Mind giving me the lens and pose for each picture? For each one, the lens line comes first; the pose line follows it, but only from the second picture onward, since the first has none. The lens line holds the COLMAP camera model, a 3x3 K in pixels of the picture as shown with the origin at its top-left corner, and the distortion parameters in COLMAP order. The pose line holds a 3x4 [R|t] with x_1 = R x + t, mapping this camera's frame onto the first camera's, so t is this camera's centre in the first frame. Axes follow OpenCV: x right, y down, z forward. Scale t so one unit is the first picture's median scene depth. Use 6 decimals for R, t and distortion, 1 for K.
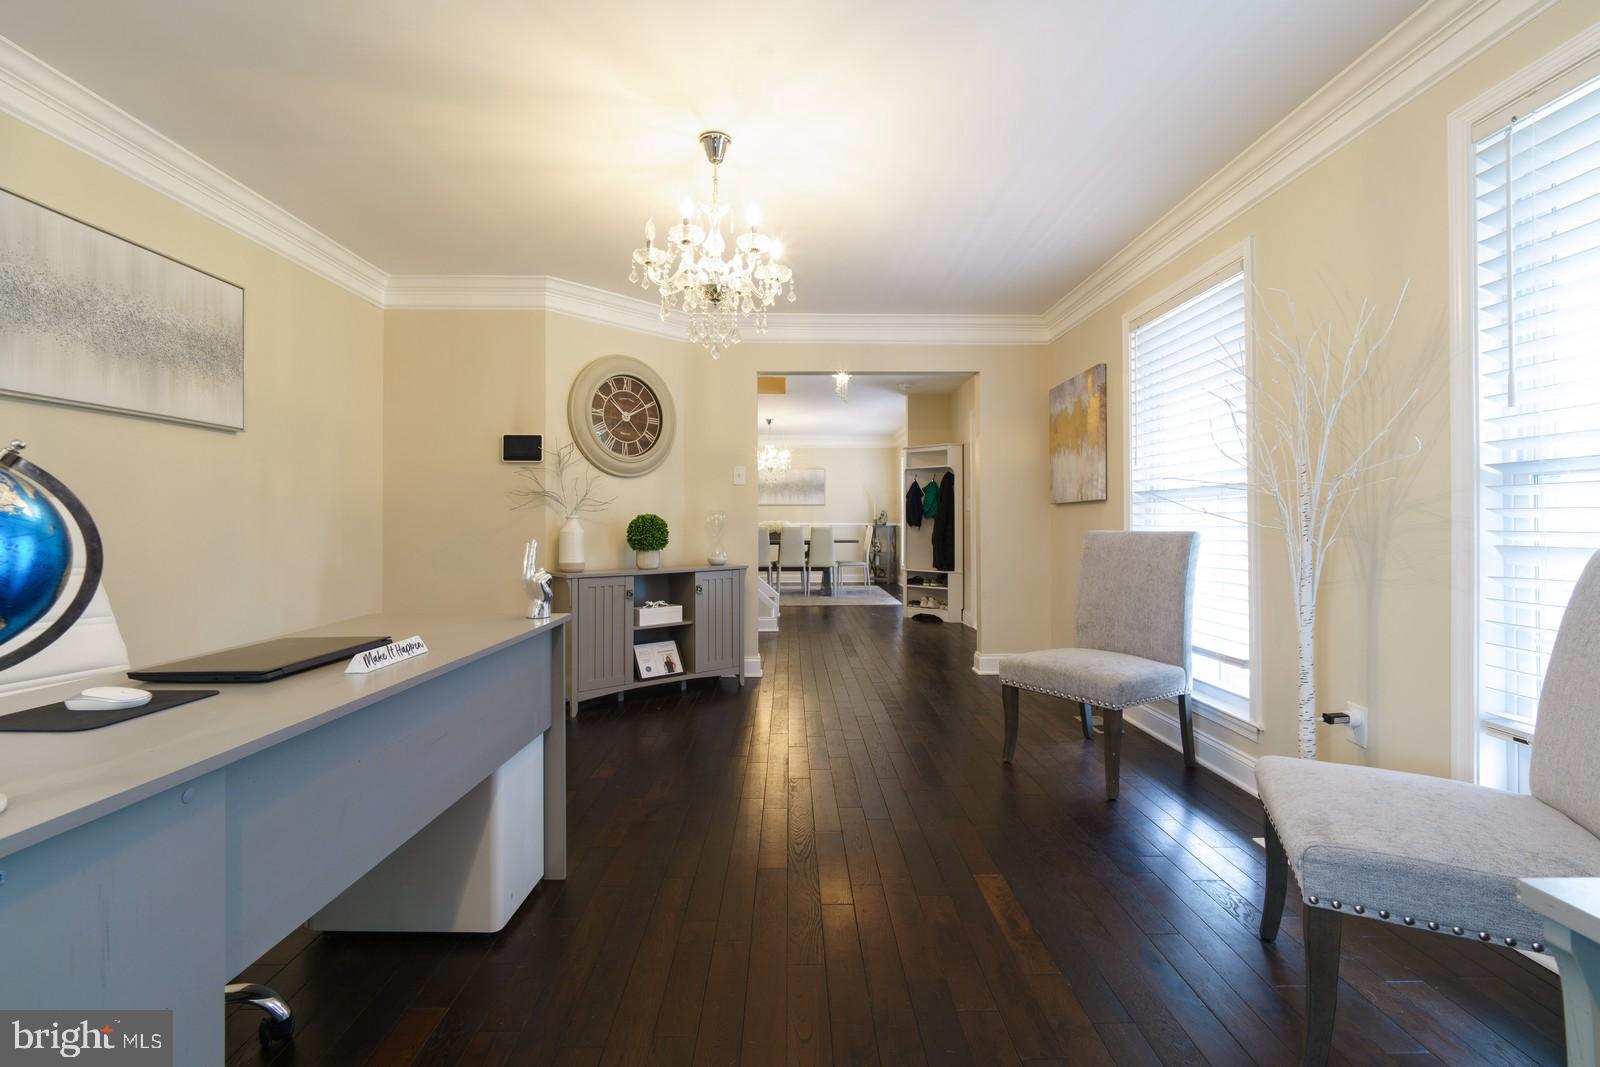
lens RADIAL K [[689.9, 0, 811.9], [0, 689.9, 504.4], [0, 0, 1]] dist [-0.004711, -0.000481]
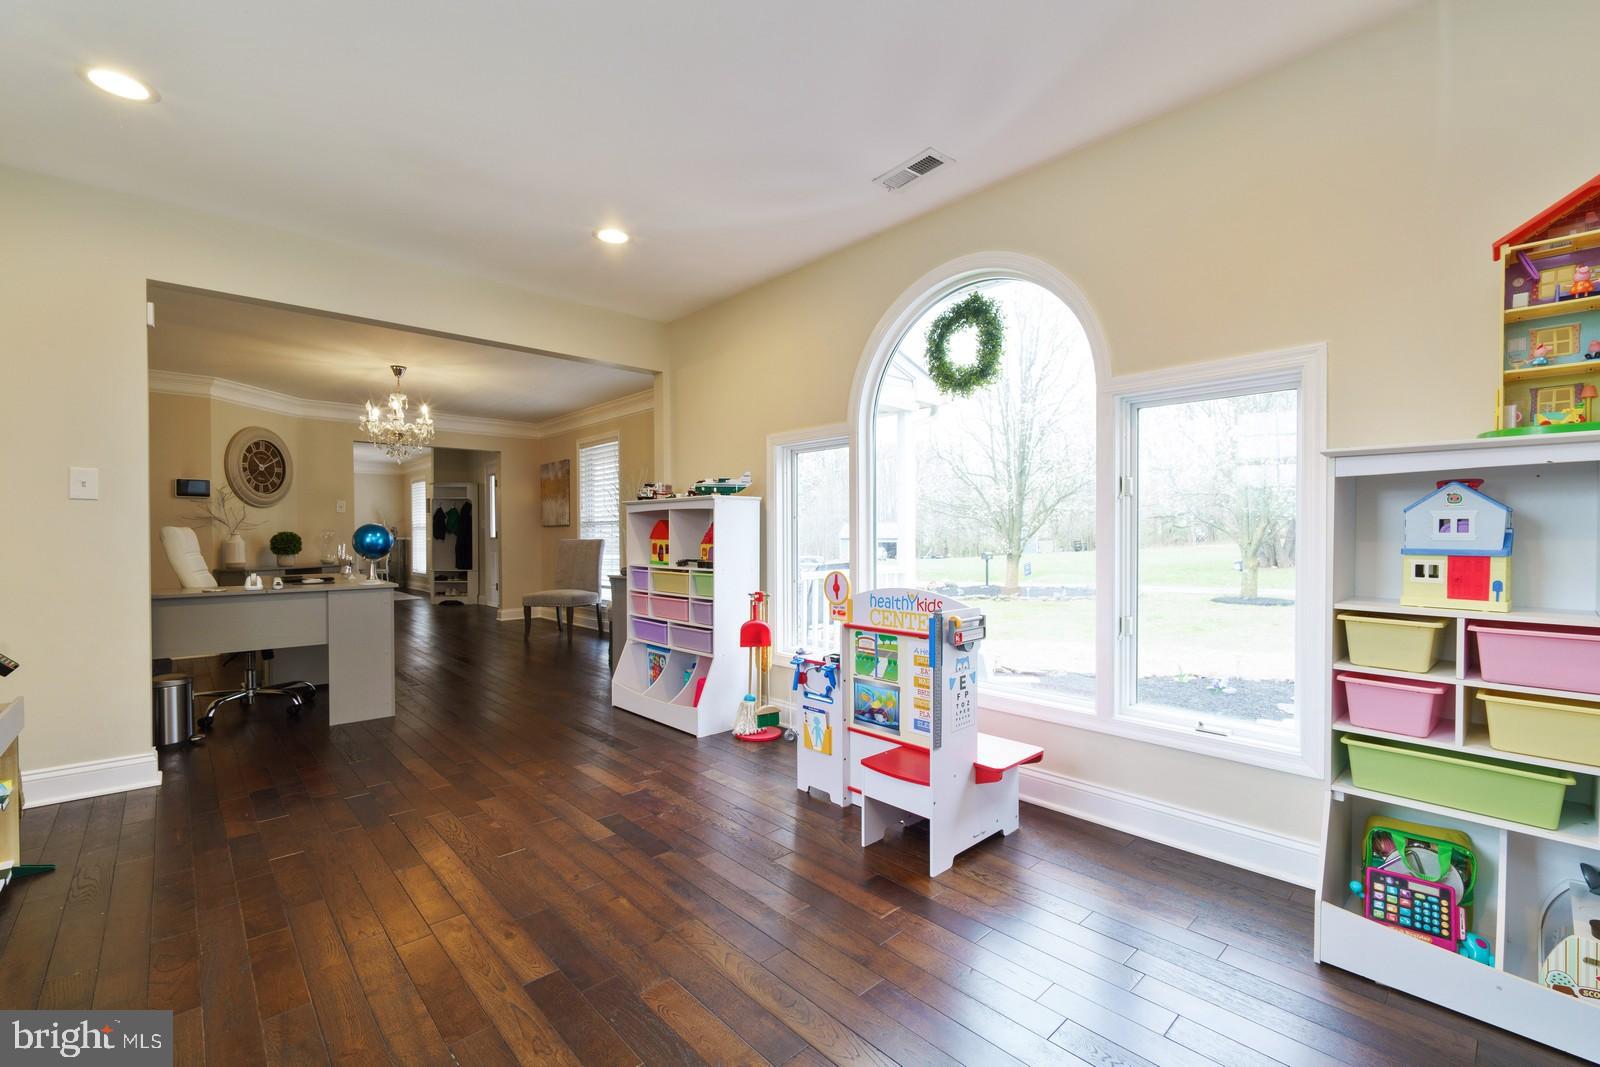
lens RADIAL K [[689.9, 0, 807.3], [0, 689.9, 549.1], [0, 0, 1]] dist [-0.004711, -0.000481]
pose [[0.751209, -0.016430, 0.659860, -0.400641], [-0.012053, 0.999182, 0.038601, -0.022499], [-0.659955, -0.036951, 0.750396, -1.019213]]
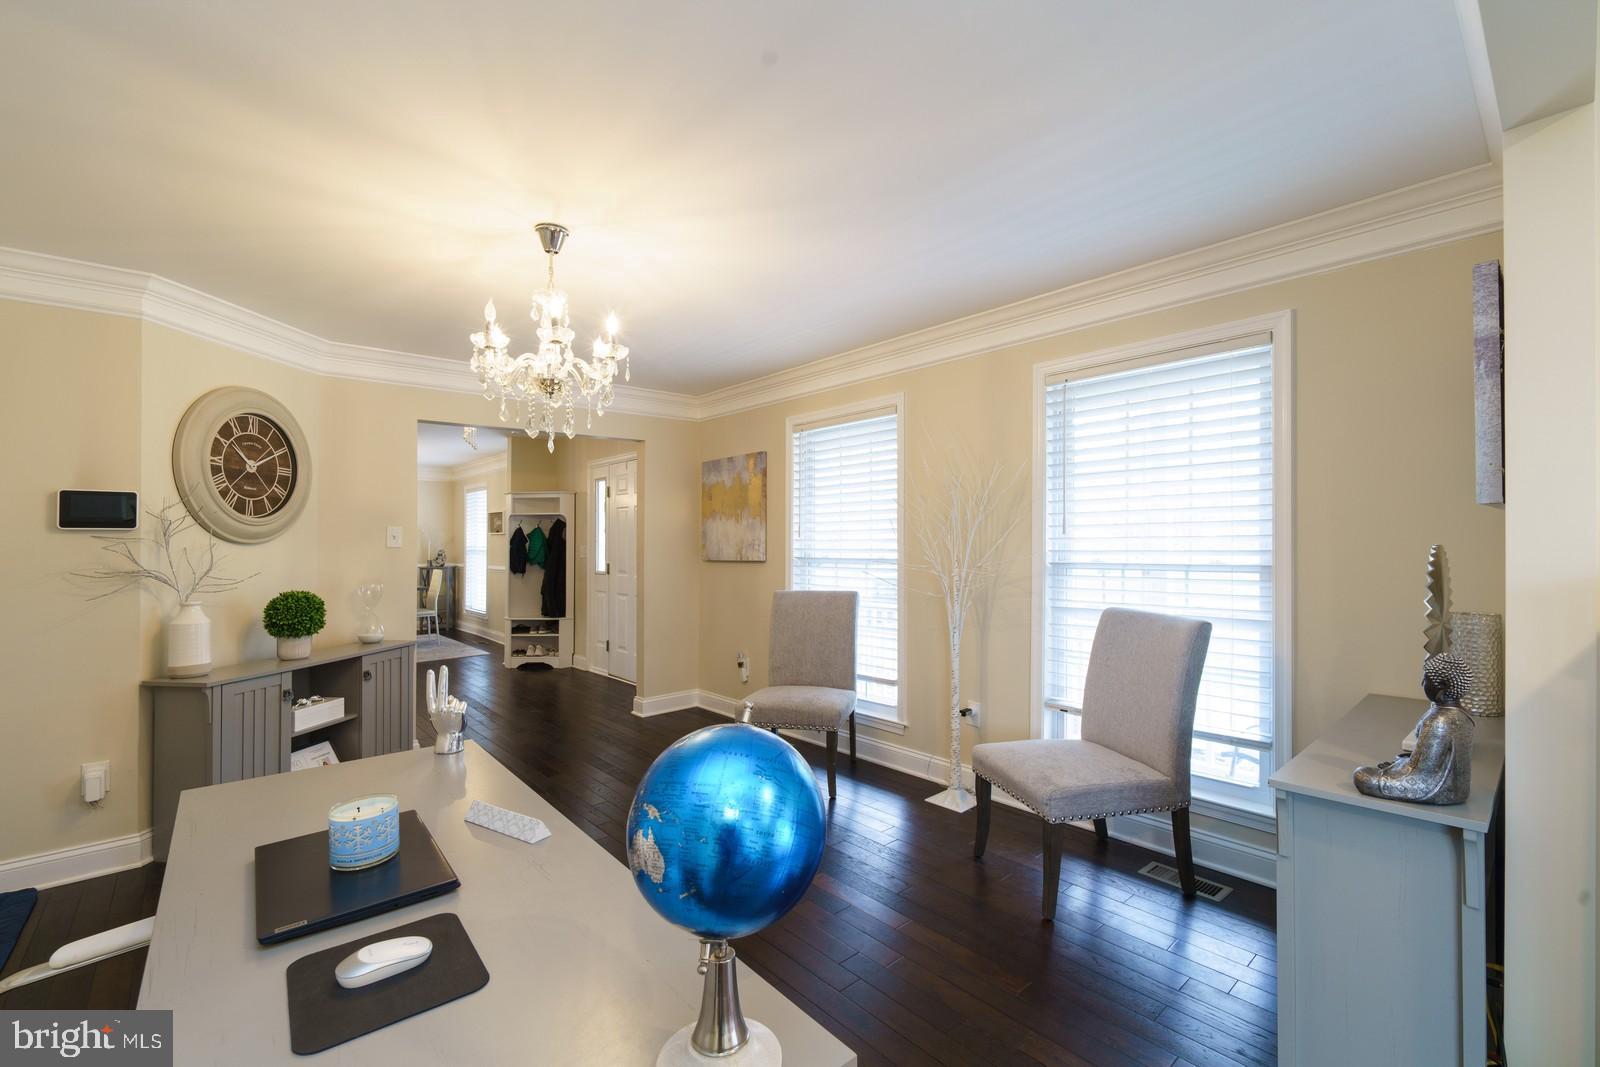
lens RADIAL K [[689.9, 0, 796.9], [0, 689.9, 529.1], [0, 0, 1]] dist [-0.004711, -0.000481]
pose [[0.769961, 0.001438, 0.638089, -0.315262], [-0.004725, 0.999983, 0.003447, -0.067273], [-0.638073, -0.005669, 0.769955, 0.006317]]
